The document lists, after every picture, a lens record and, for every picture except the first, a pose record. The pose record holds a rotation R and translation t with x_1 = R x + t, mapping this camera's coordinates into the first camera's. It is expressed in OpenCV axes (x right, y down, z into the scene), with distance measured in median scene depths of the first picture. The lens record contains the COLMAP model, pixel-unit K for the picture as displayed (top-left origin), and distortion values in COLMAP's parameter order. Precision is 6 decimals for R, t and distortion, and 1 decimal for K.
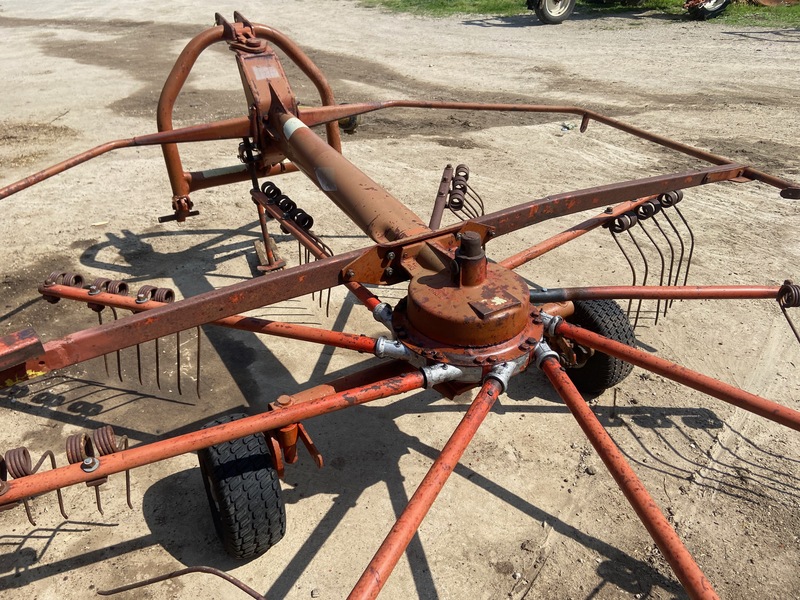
lens RADIAL K [[602.2, 0, 398.7], [0, 602.2, 305.8], [0, 0, 1]] dist [0.098091, -0.124158]
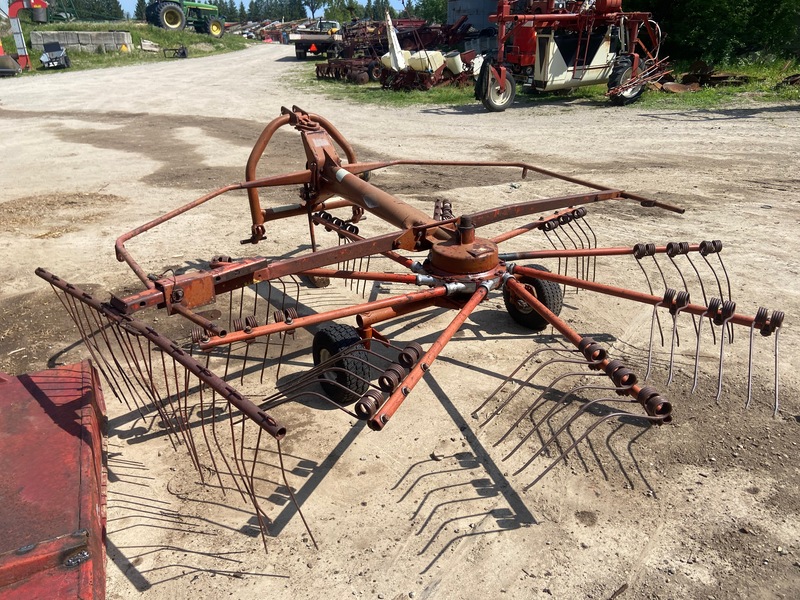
lens RADIAL K [[602.2, 0, 395.3], [0, 602.2, 312.0], [0, 0, 1]] dist [0.098091, -0.124158]
pose [[0.997586, -0.033067, 0.061065, -0.110178], [0.039902, 0.992641, -0.114328, 0.189142], [-0.056835, 0.116488, 0.991565, -0.403618]]
